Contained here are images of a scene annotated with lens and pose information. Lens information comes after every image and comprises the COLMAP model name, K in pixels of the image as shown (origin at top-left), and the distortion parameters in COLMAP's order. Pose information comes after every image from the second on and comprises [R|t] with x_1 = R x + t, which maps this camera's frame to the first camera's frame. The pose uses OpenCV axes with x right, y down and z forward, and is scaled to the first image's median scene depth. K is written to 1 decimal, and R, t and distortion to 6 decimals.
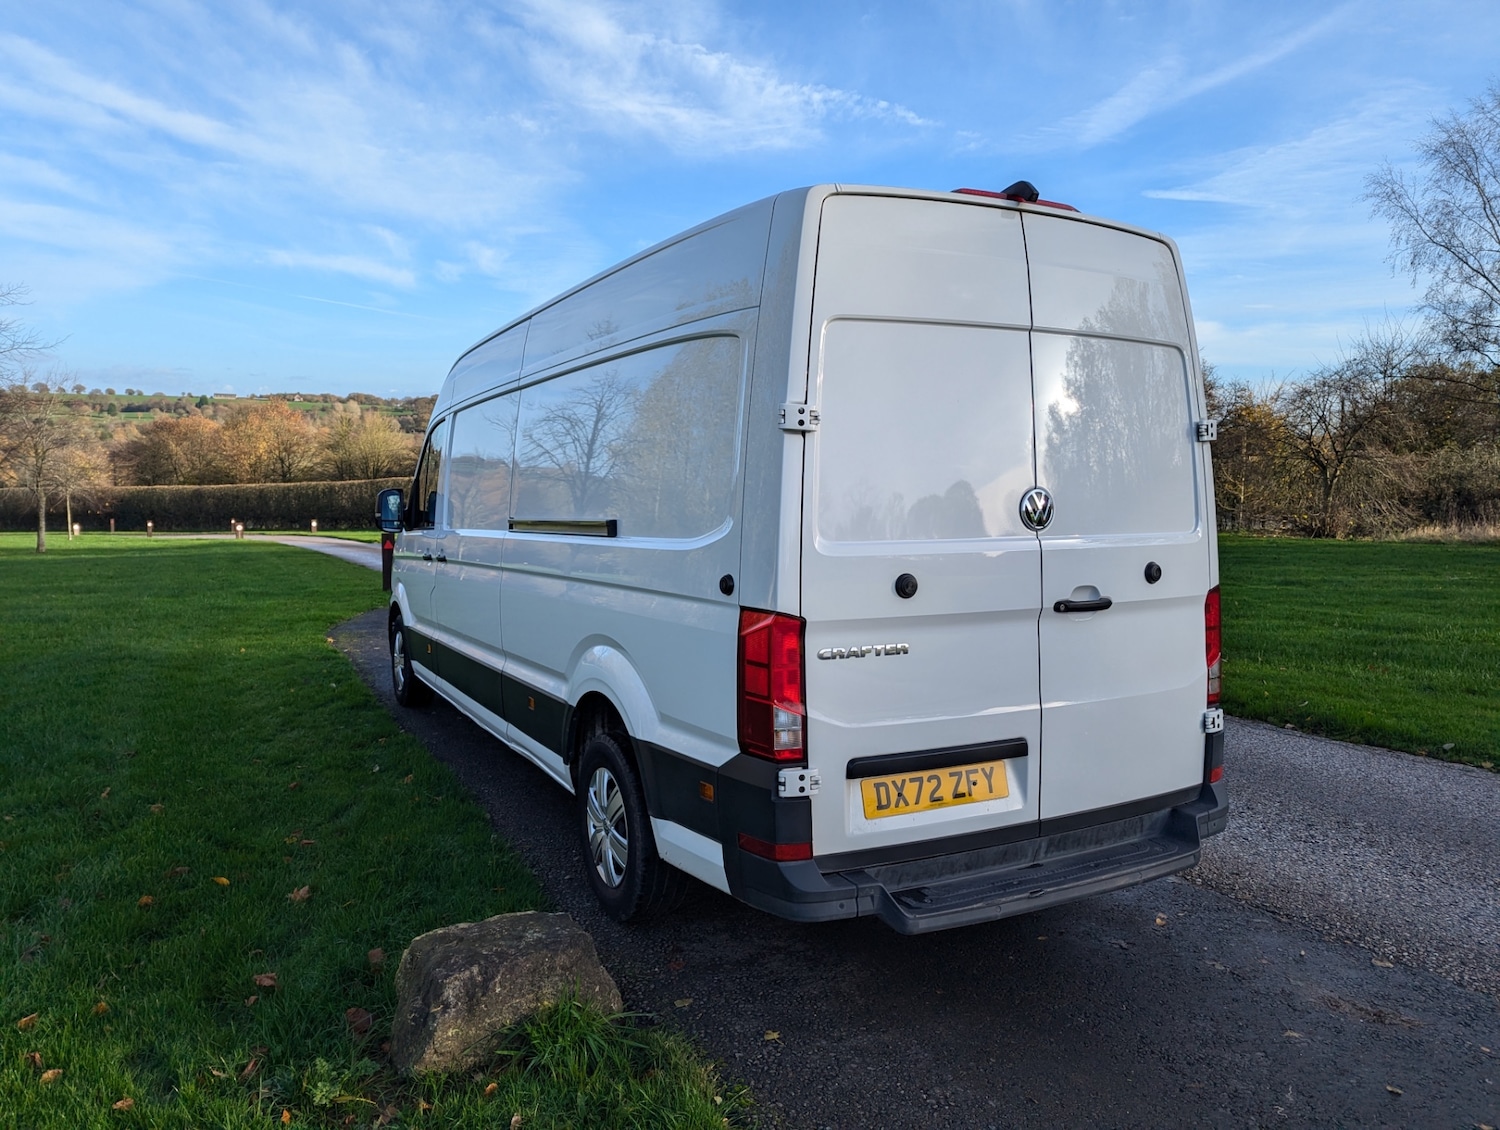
lens RADIAL K [[1050.9, 0, 762.4], [0, 1050.9, 561.0], [0, 0, 1]] dist [0.067475, -0.052447]
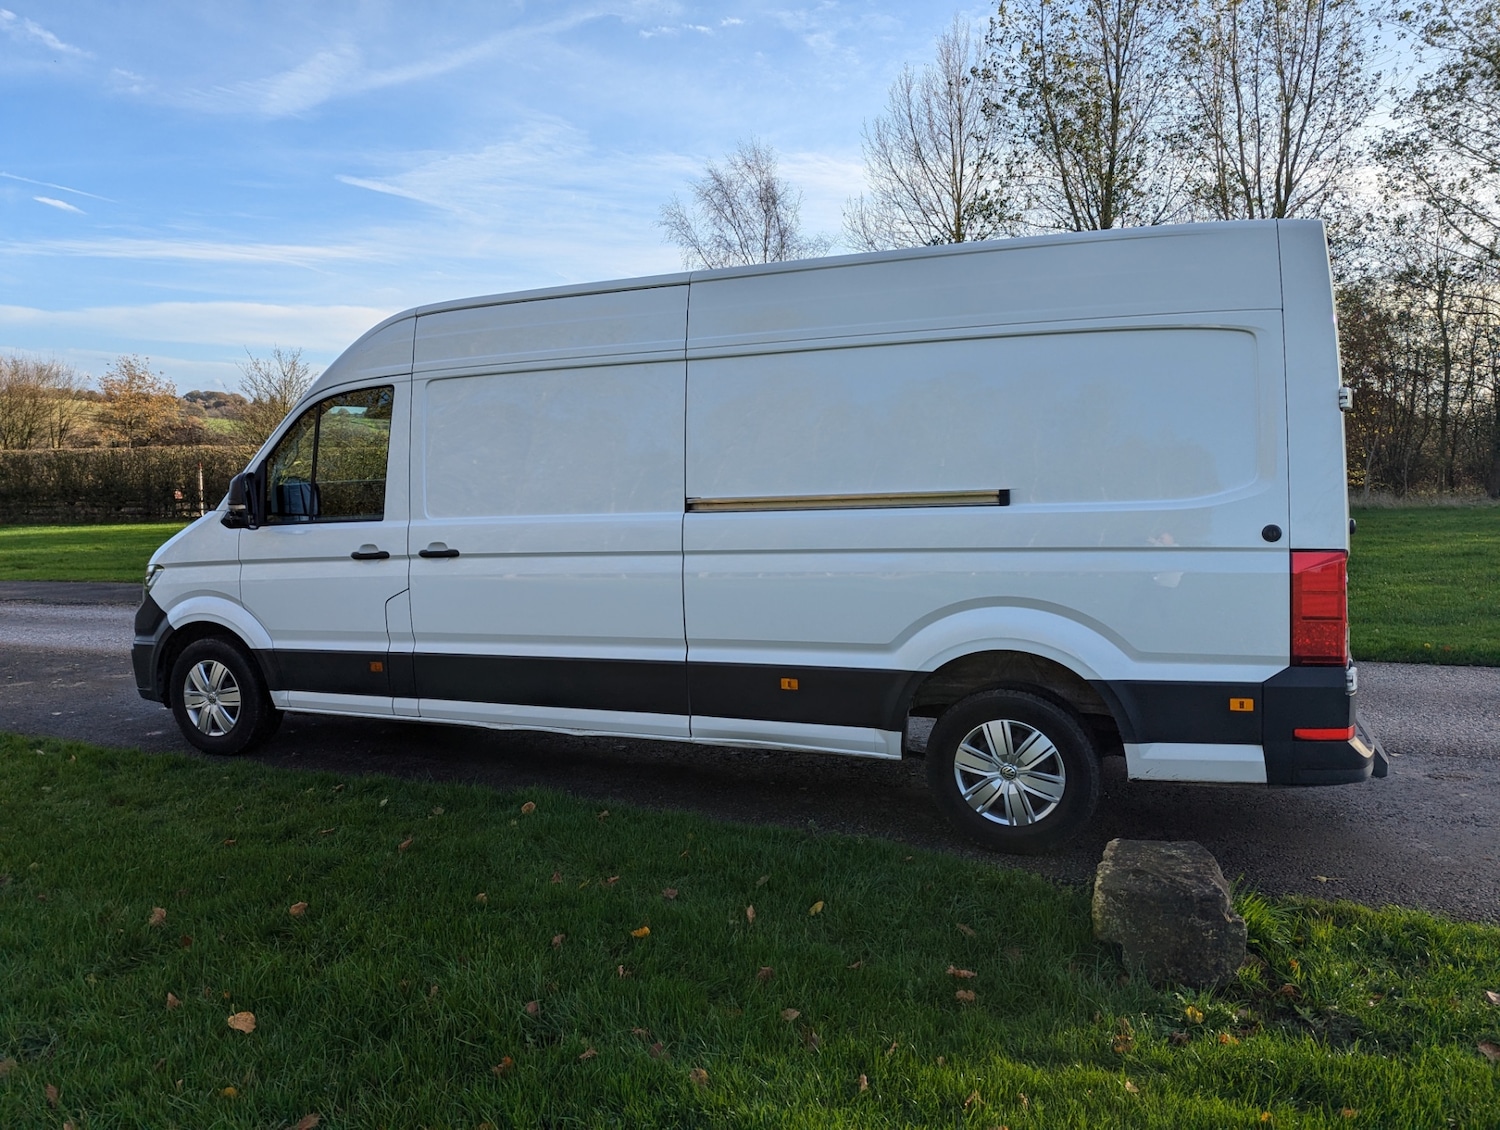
lens RADIAL K [[1050.9, 0, 722.1], [0, 1050.9, 557.0], [0, 0, 1]] dist [0.067475, -0.052447]
pose [[0.784807, -0.063677, 0.616460, -1.230466], [0.057402, 0.997900, 0.030000, -0.022696], [-0.617076, 0.011842, 0.786814, 0.385124]]
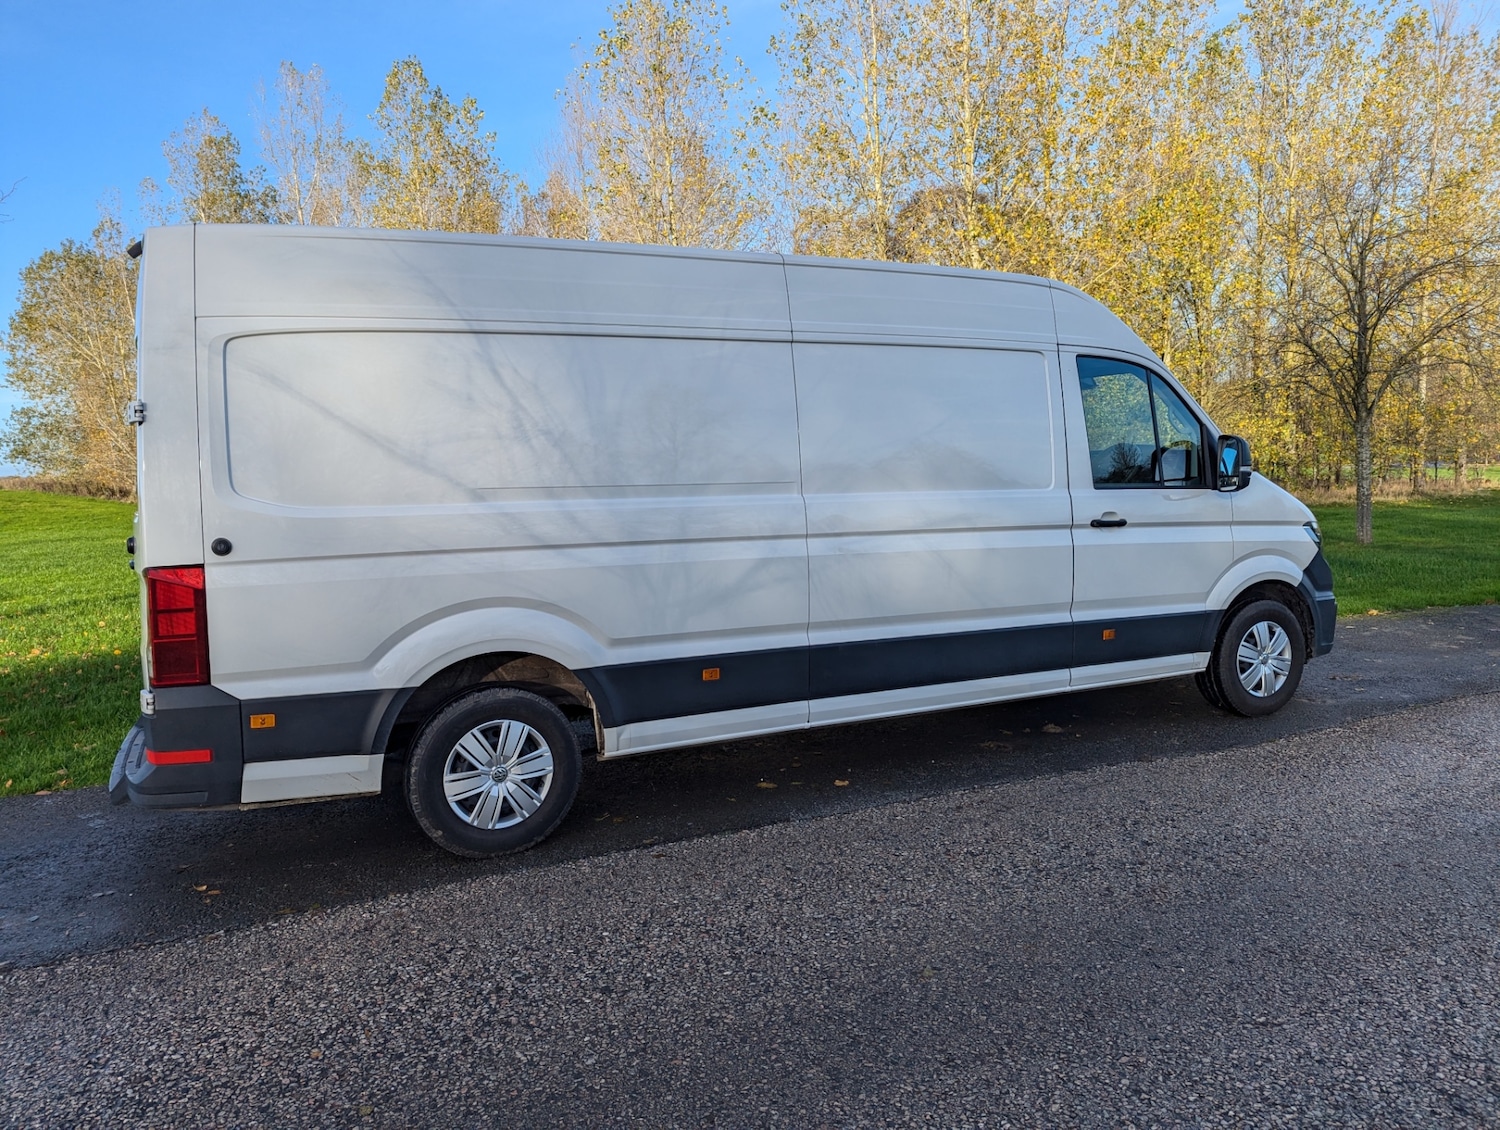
lens RADIAL K [[1050.9, 0, 733.1], [0, 1050.9, 561.0], [0, 0, 1]] dist [0.067475, -0.052447]
pose [[-0.049608, 0.094339, -0.994303, 1.568944], [-0.031485, 0.994887, 0.095965, -0.108944], [0.998272, 0.036066, -0.046384, 1.801376]]
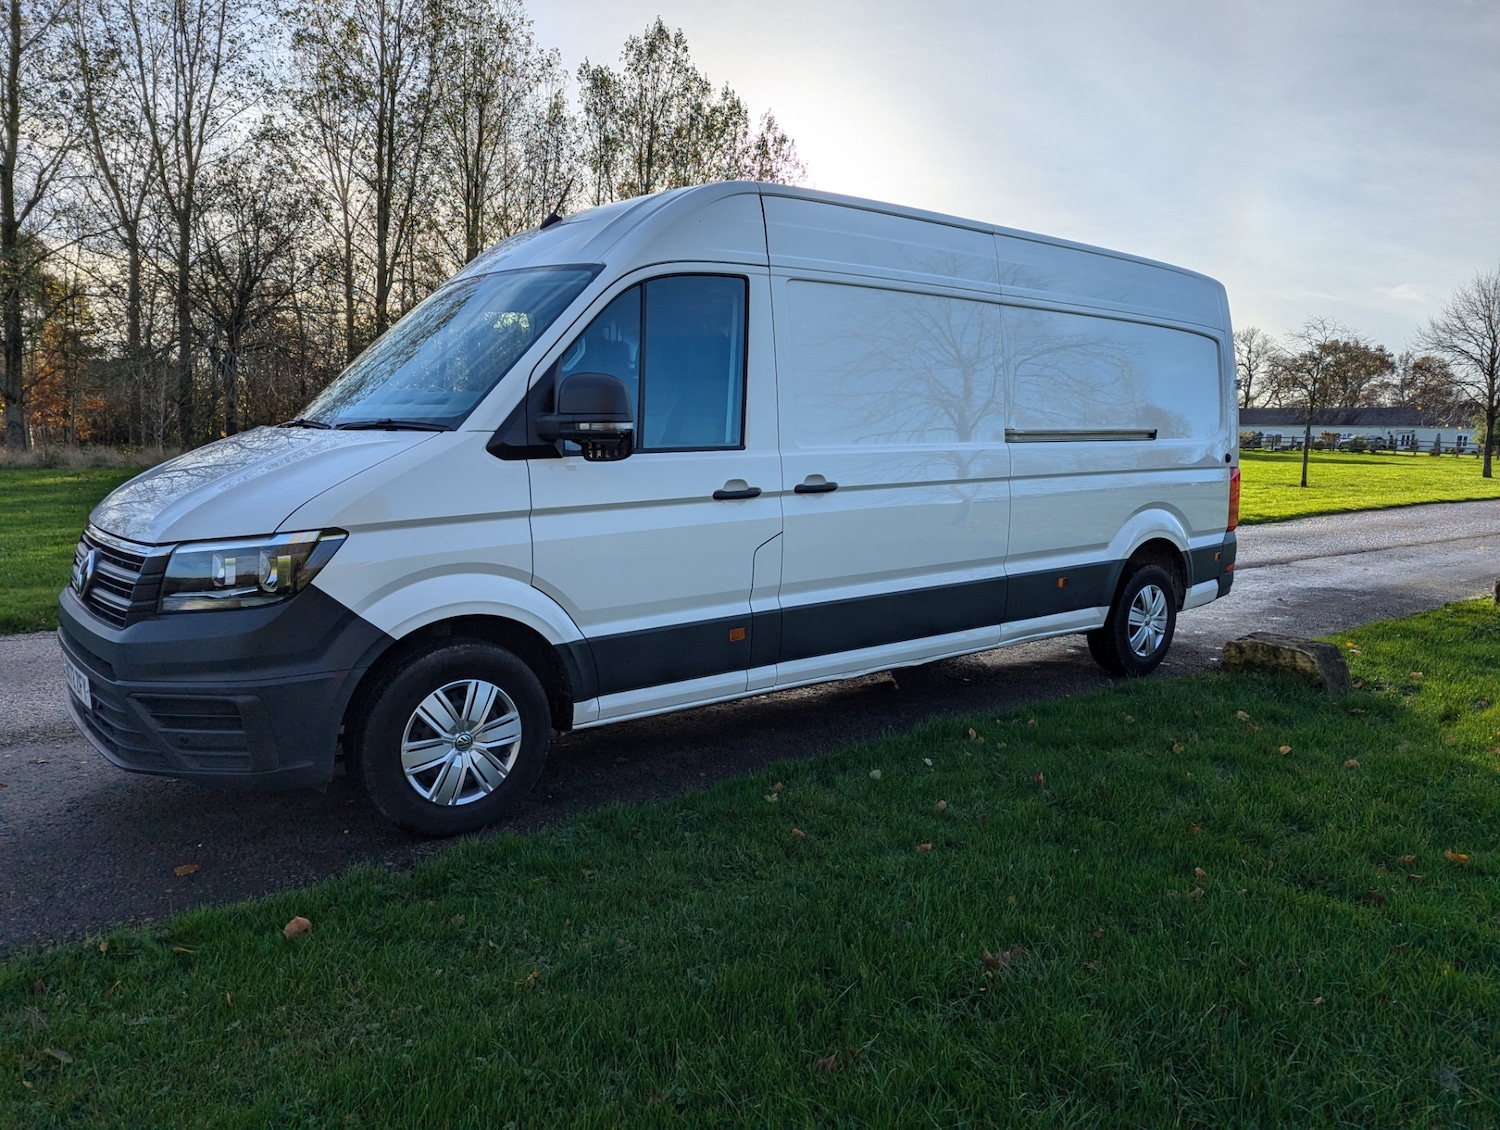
lens RADIAL K [[1047.1, 0, 735.6], [0, 1047.1, 561.0], [0, 0, 1]] dist [0.068603, -0.054129]
pose [[-0.185555, -0.120586, 0.975207, -1.901103], [0.043956, 0.990430, 0.130832, -0.093117], [-0.981650, 0.067143, -0.178478, 2.264194]]
